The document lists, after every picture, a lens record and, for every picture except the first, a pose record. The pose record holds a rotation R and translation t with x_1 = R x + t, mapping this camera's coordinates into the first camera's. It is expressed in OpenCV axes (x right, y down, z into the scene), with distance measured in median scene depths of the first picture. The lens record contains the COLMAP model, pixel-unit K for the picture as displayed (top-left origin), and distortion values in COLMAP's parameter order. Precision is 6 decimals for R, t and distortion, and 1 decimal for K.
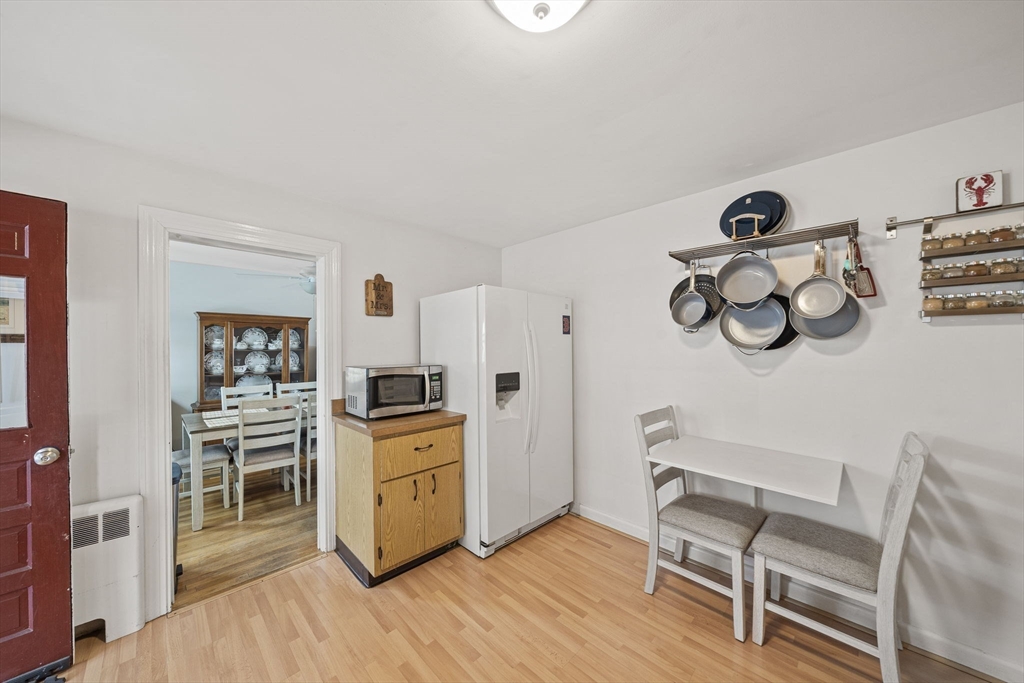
lens RADIAL K [[350.7, 0, 507.1], [0, 350.7, 347.5], [0, 0, 1]] dist [-0.007644, 0.000162]
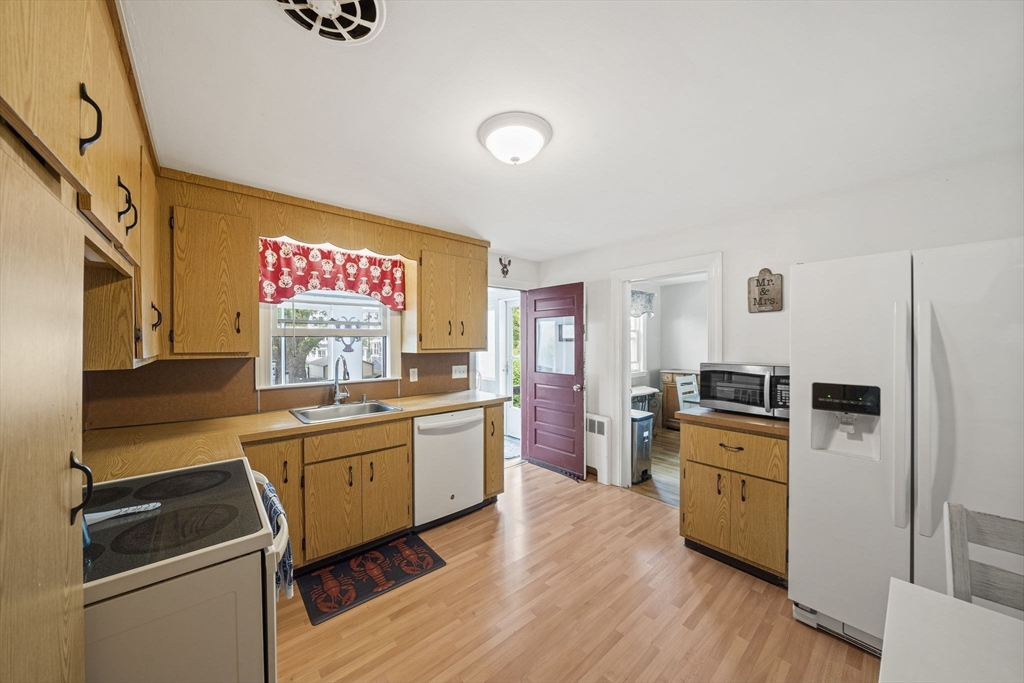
lens RADIAL K [[350.7, 0, 509.4], [0, 350.7, 341.5], [0, 0, 1]] dist [-0.007644, 0.000162]
pose [[-0.060073, 0.000745, -0.998194, 0.834868], [-0.000911, 0.999999, 0.000801, -0.012164], [0.998194, 0.000958, -0.060072, 0.468032]]
